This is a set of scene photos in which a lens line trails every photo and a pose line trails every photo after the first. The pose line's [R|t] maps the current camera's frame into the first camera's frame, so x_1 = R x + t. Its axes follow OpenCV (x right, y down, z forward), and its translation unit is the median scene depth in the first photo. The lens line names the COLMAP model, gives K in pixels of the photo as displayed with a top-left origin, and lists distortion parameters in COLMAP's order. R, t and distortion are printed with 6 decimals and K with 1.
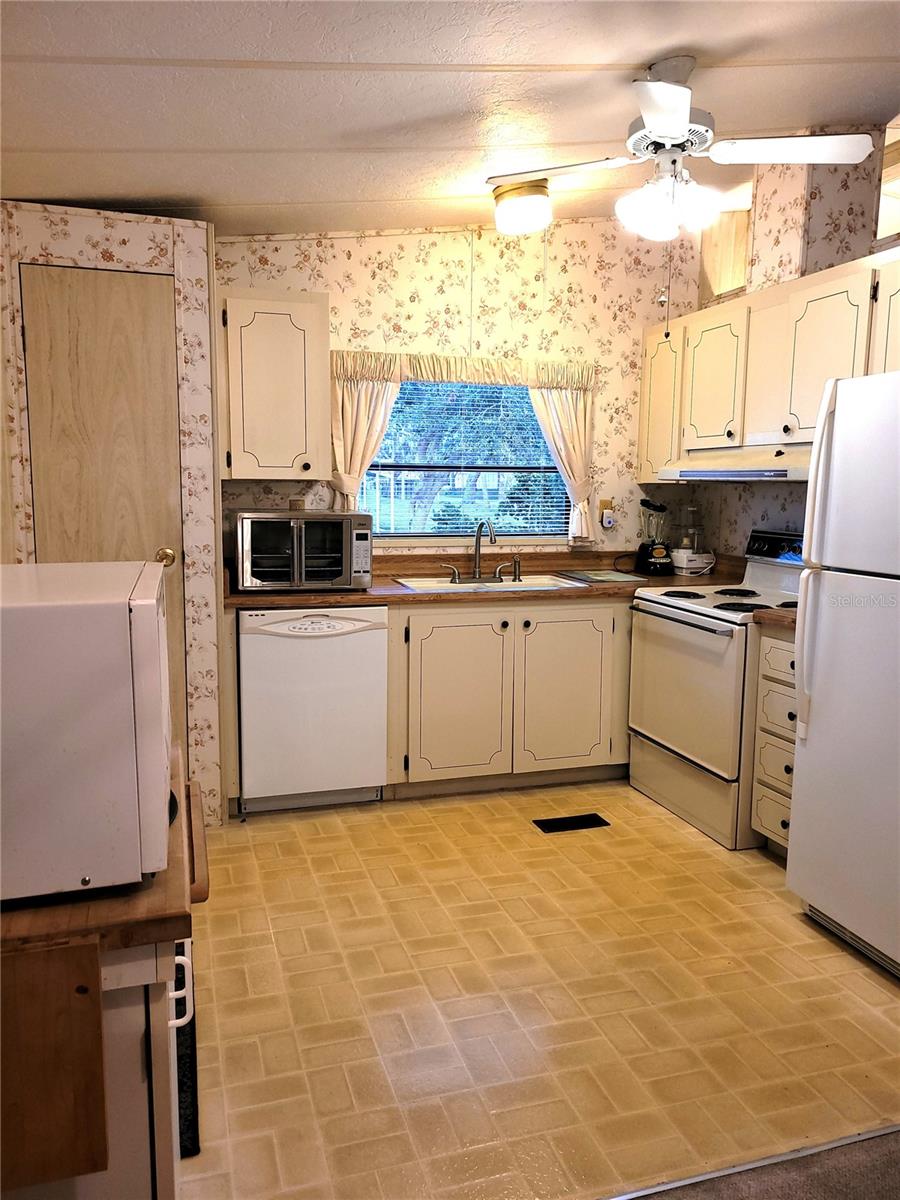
lens RADIAL K [[900.1, 0, 438.8], [0, 900.1, 598.3], [0, 0, 1]] dist [0.051057, -0.029693]
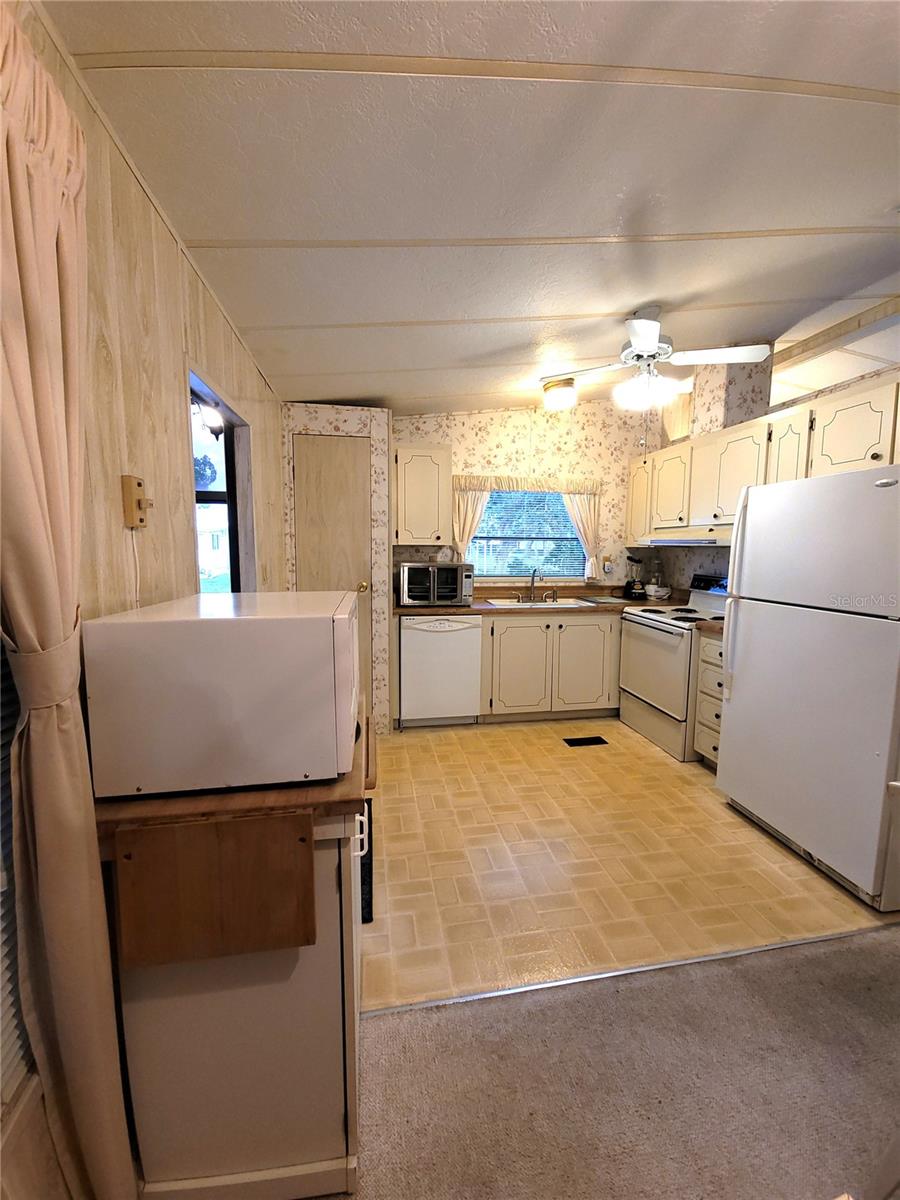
lens RADIAL K [[488.7, 0, 448.8], [0, 488.7, 595.3], [0, 0, 1]] dist [0.000151, -0.000124]
pose [[0.992171, 0.011709, -0.124335, -0.001159], [-0.015180, 0.999520, -0.027007, -0.004010], [0.123959, 0.028683, 0.991873, 0.025874]]
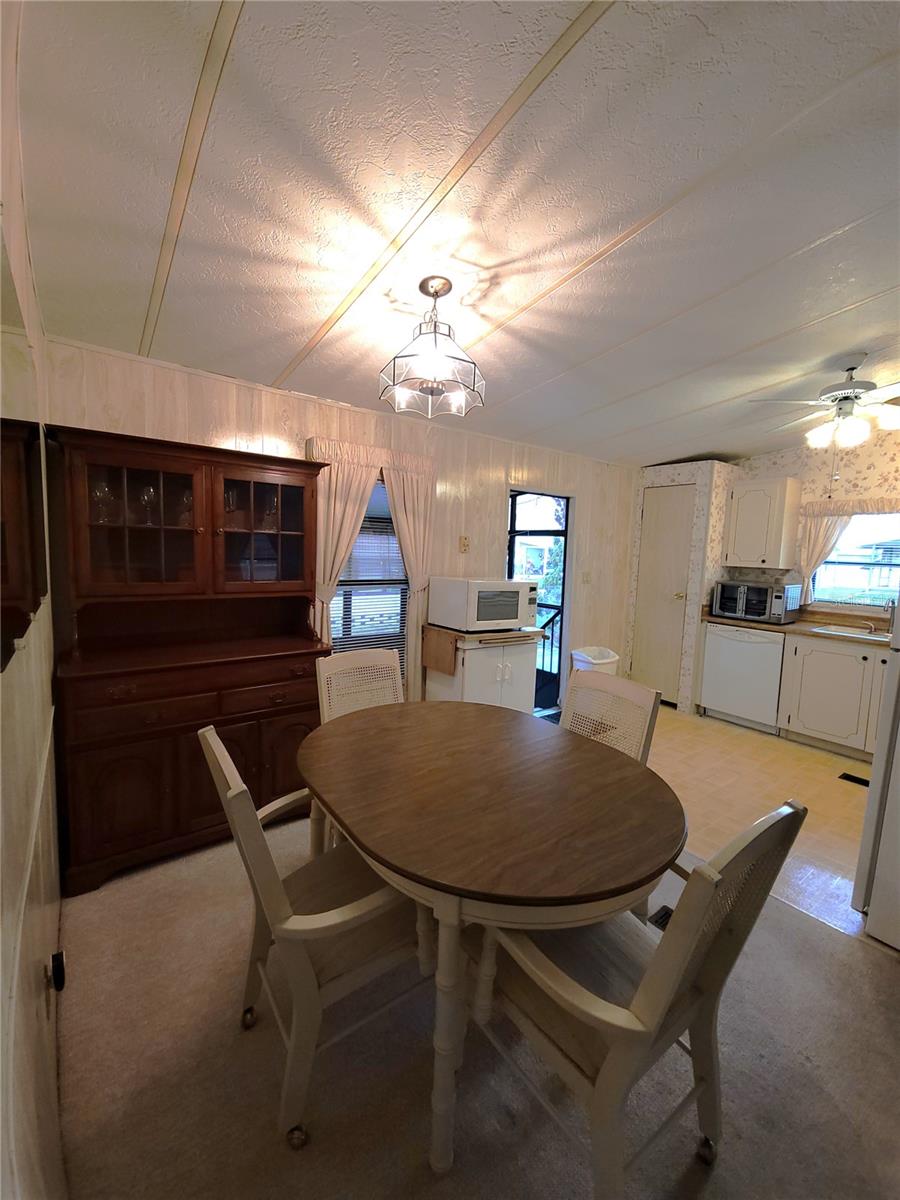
lens RADIAL K [[488.7, 0, 448.8], [0, 488.7, 595.3], [0, 0, 1]] dist [0.000151, -0.000124]
pose [[0.343551, 0.092690, -0.934549, 0.724901], [-0.153692, 0.987250, 0.041417, -0.005589], [0.926473, 0.129404, 0.353416, -0.056584]]
